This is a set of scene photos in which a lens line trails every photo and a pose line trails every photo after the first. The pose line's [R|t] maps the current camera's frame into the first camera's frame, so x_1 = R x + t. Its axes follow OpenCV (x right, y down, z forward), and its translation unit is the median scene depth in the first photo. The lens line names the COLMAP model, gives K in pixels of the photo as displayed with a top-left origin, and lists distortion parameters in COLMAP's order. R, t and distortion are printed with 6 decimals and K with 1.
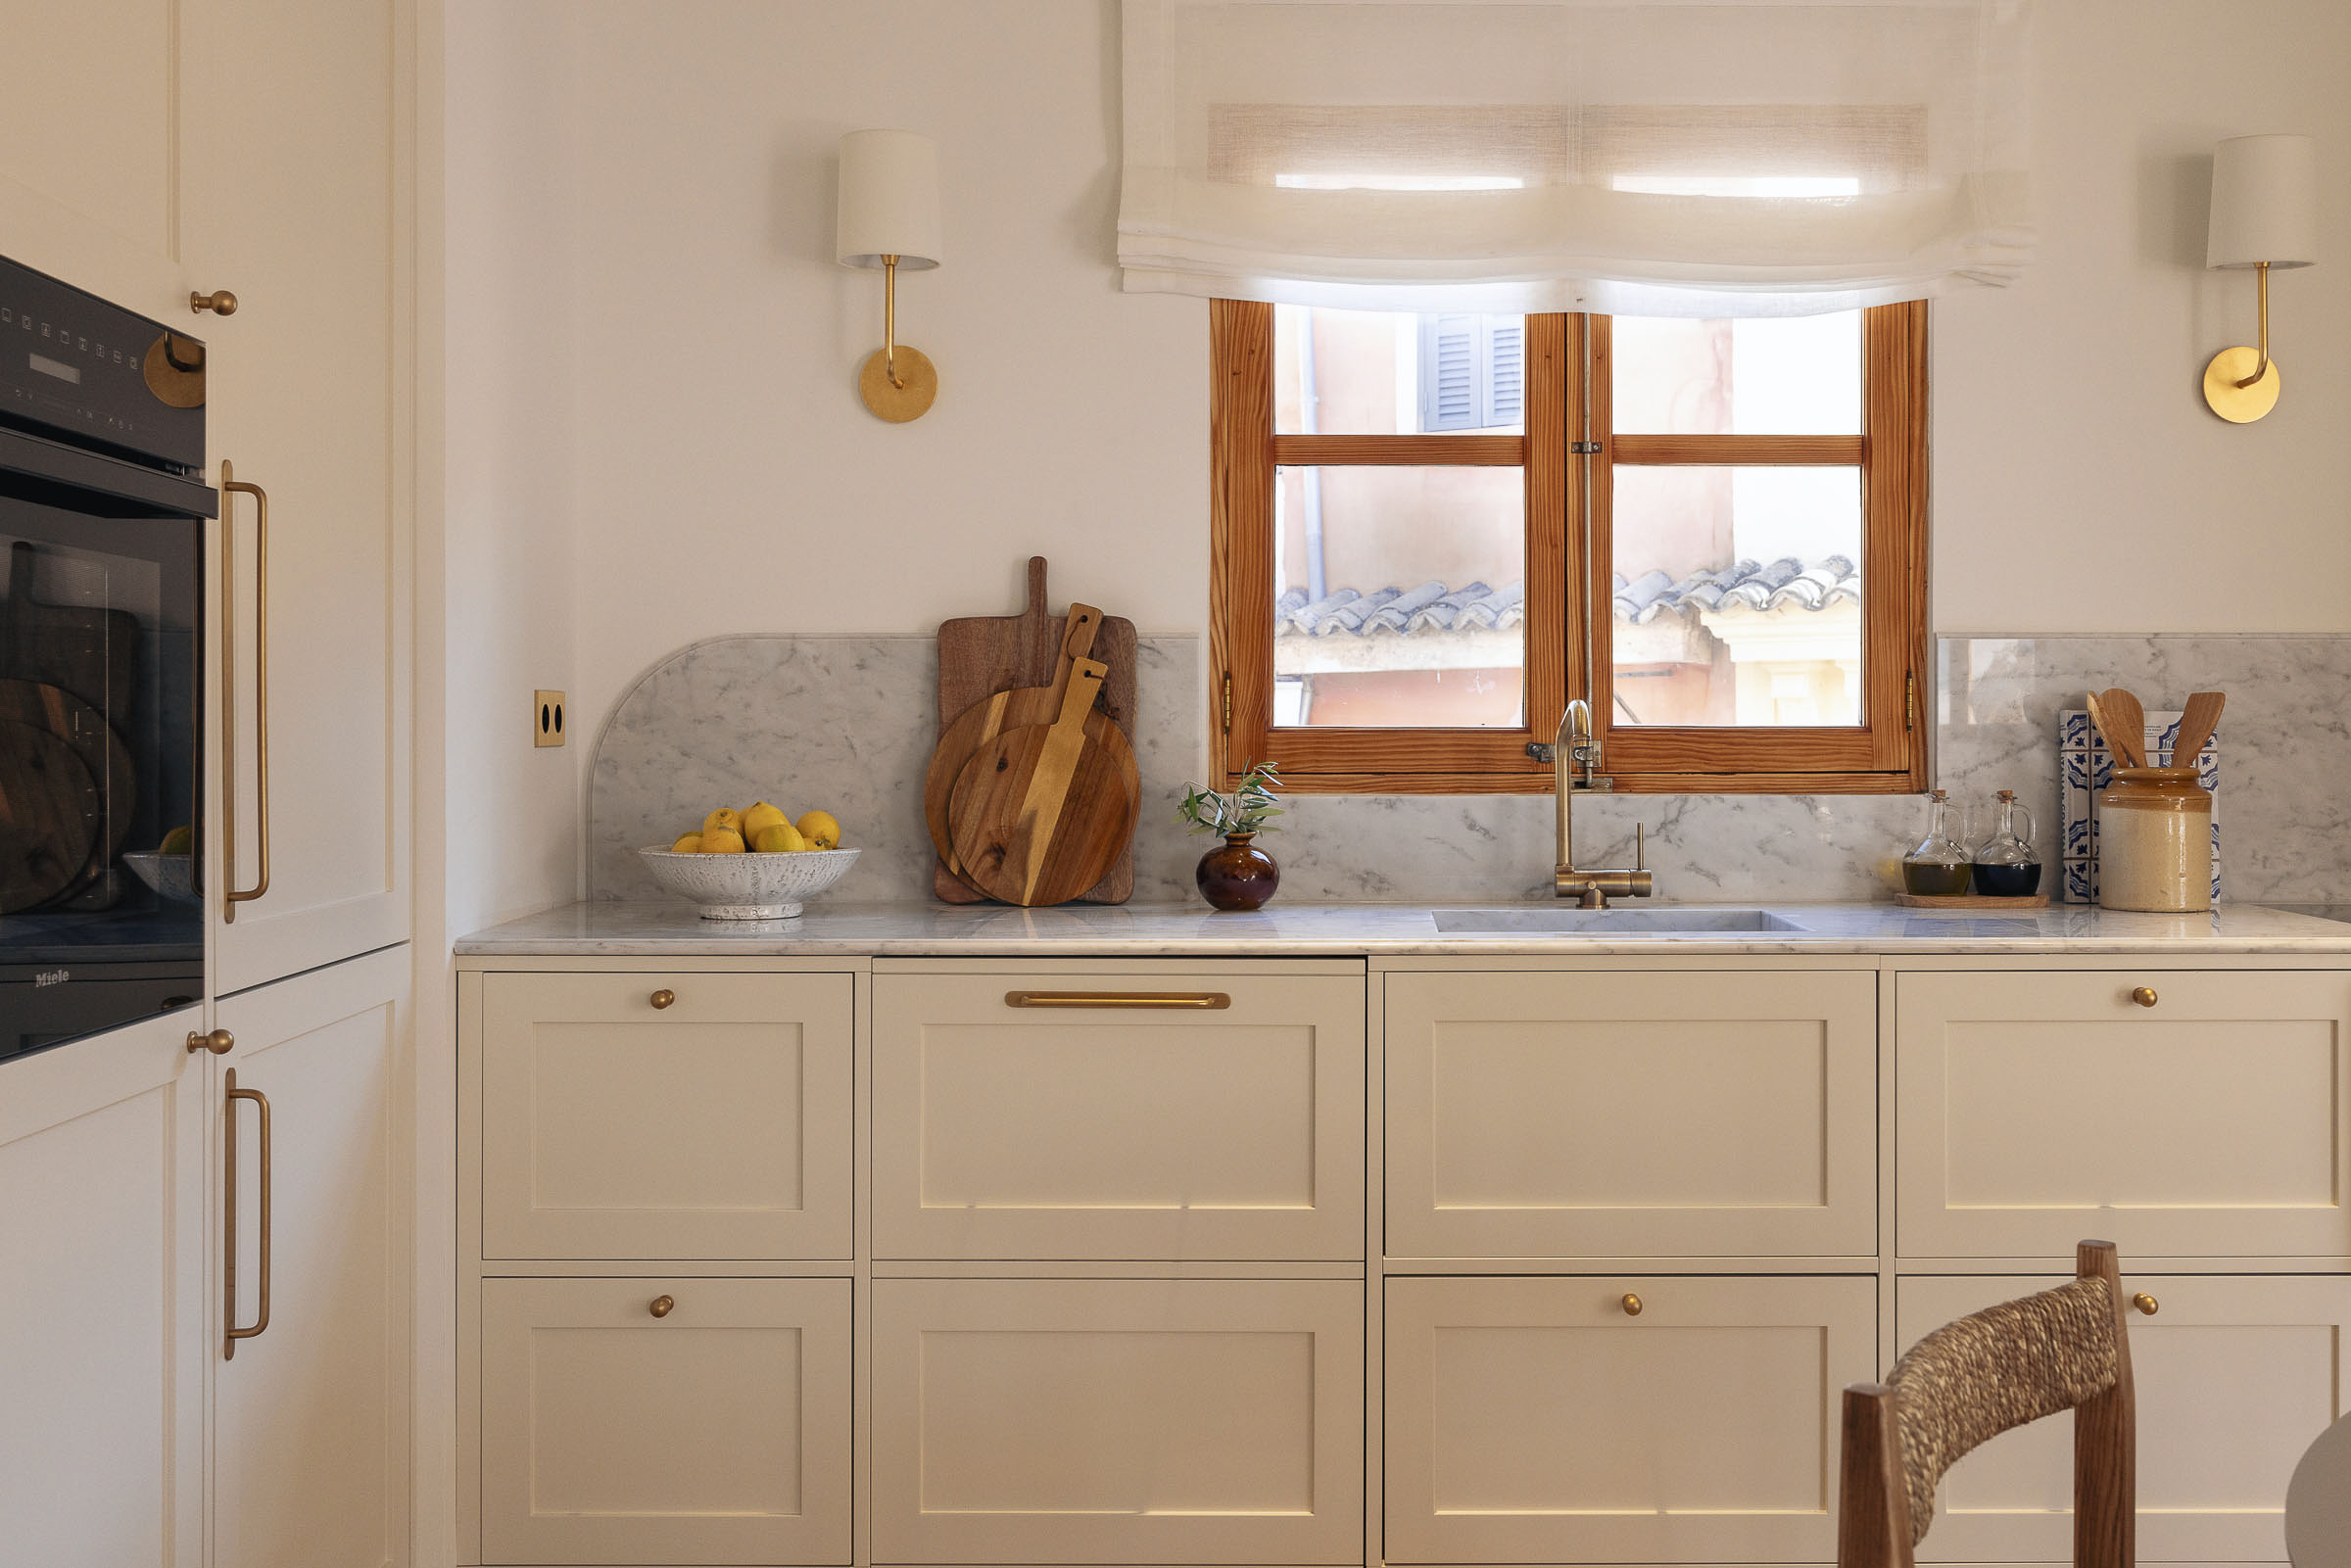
lens RADIAL K [[1705.9, 0, 1143.0], [0, 1705.9, 713.4], [0, 0, 1]] dist [0.001929, 0.000000]
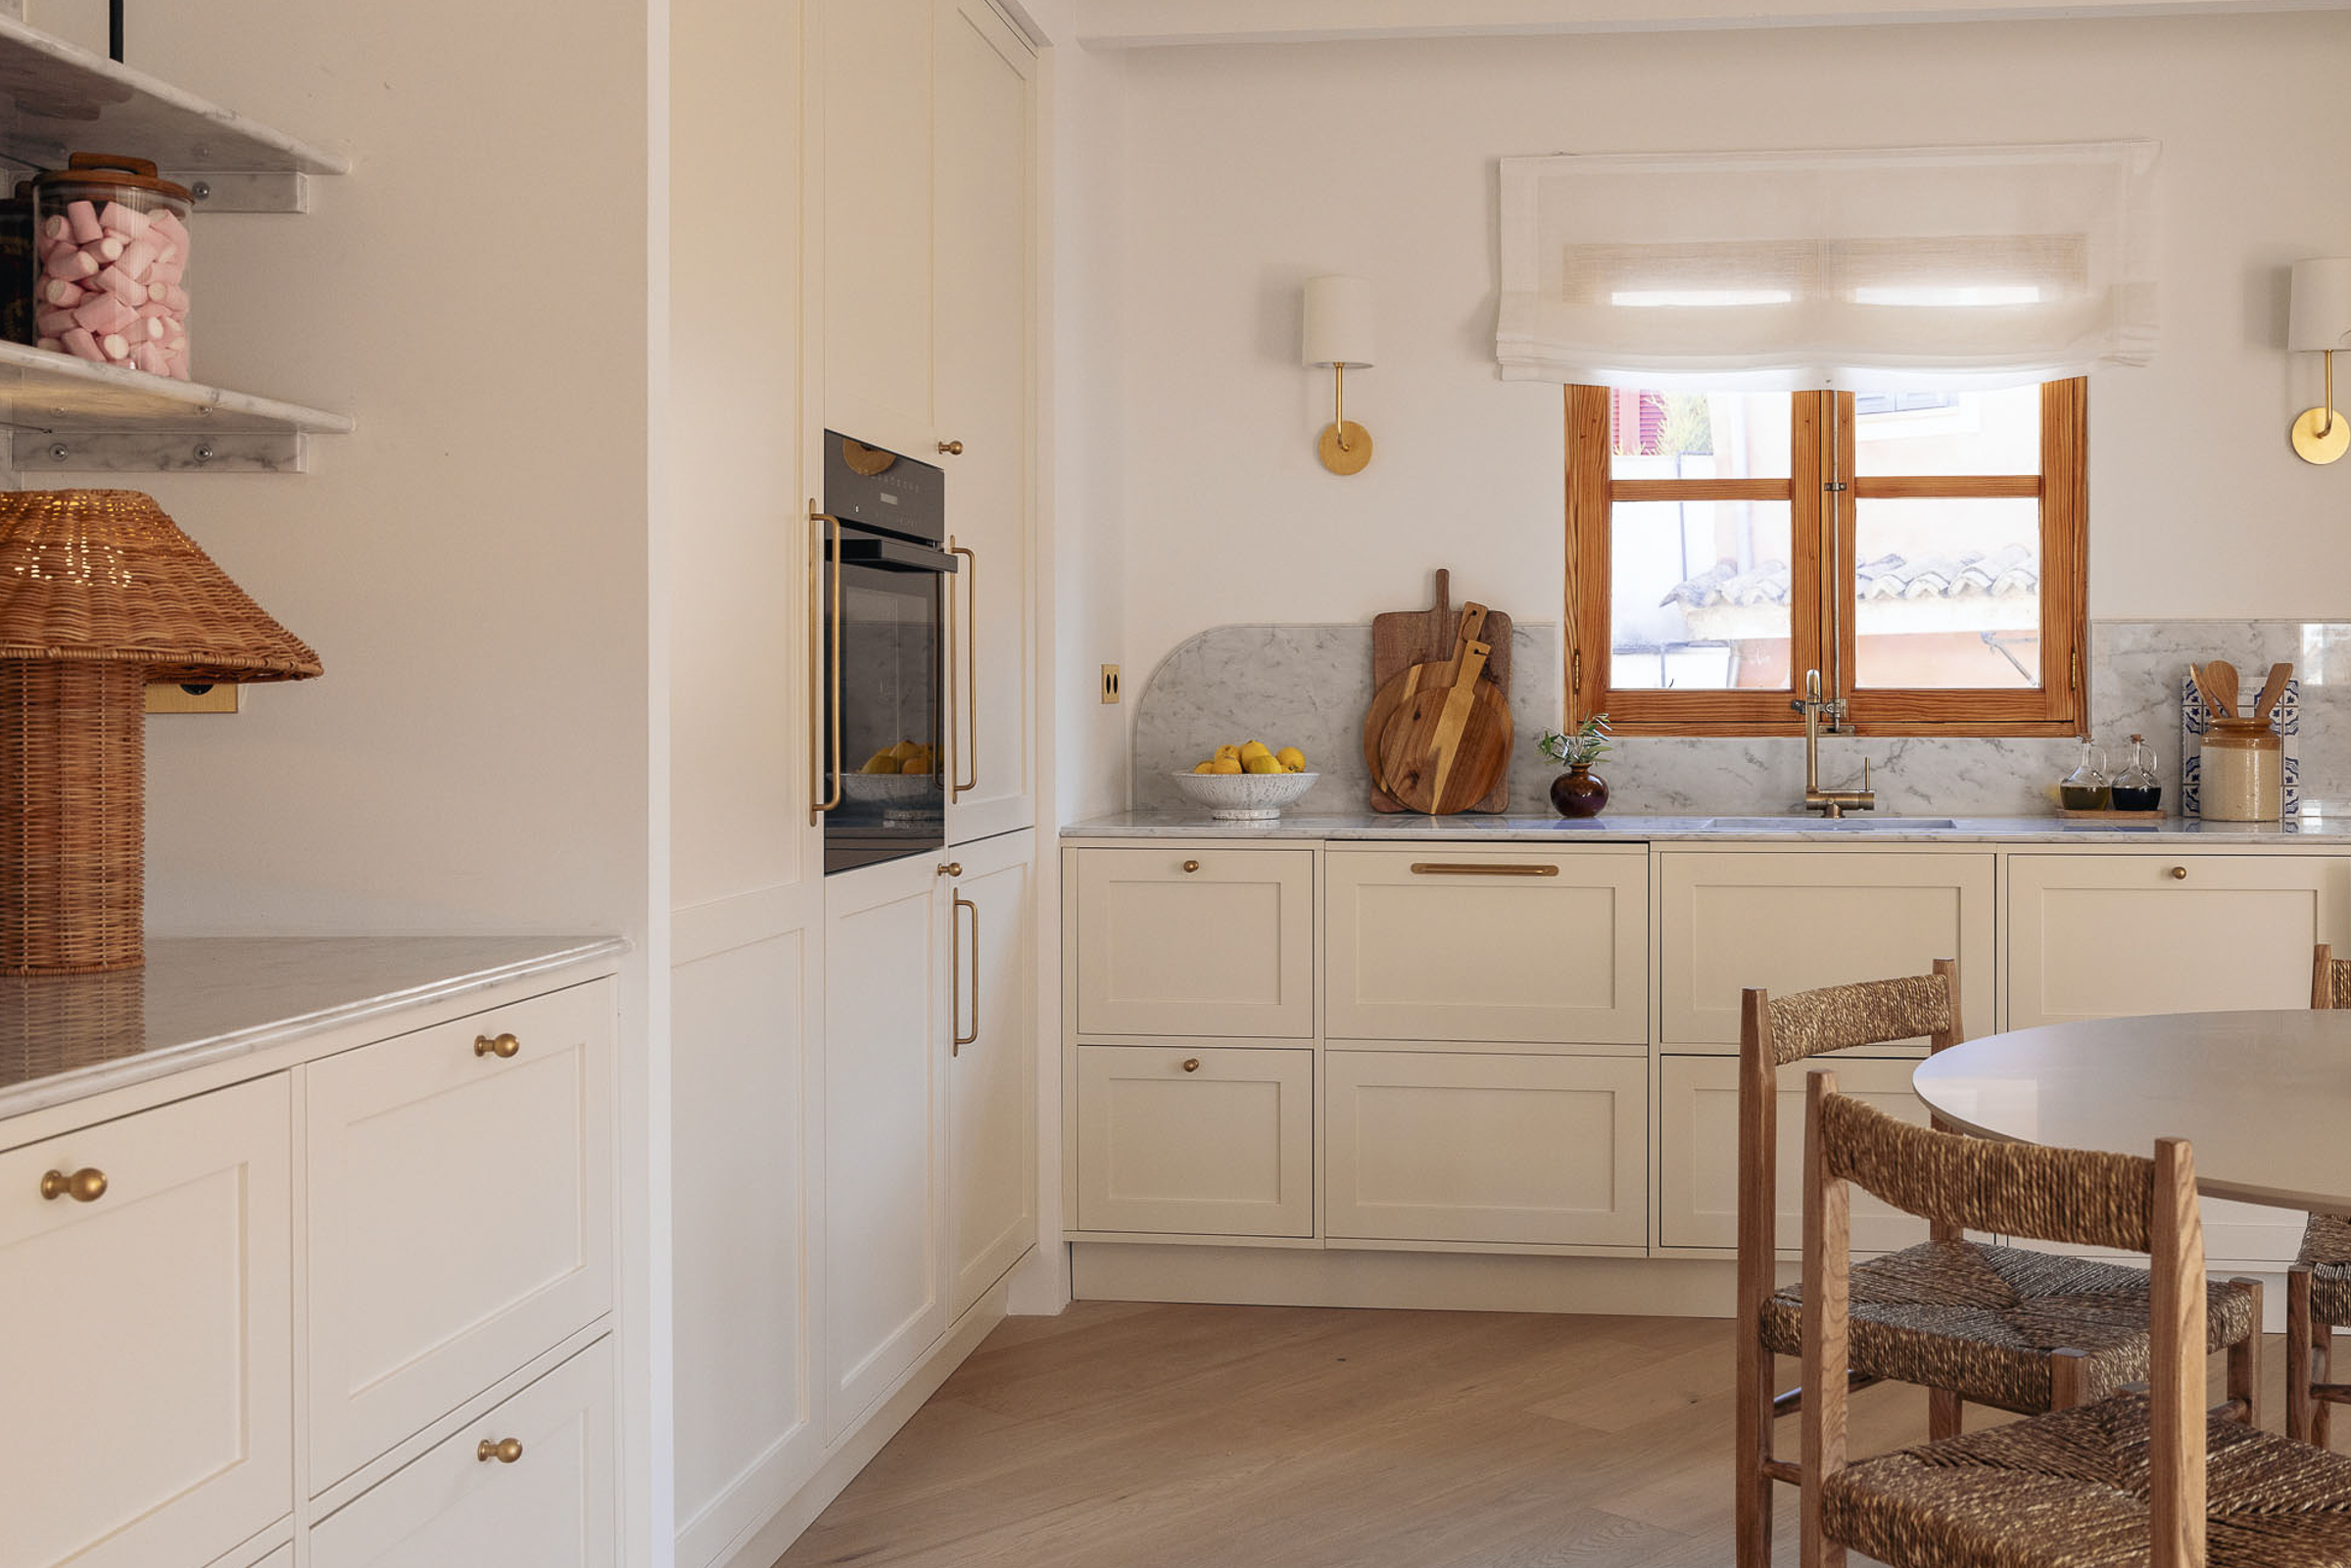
lens RADIAL K [[2932.2, 0, 1175.5], [0, 2932.2, 784.0], [0, 0, 1]] dist [-0.021479, 0.001145]
pose [[0.973822, 0.005996, -0.227232, 0.281527], [0.003233, 0.999186, 0.040222, -0.012263], [0.227288, -0.039903, 0.973010, -1.451273]]
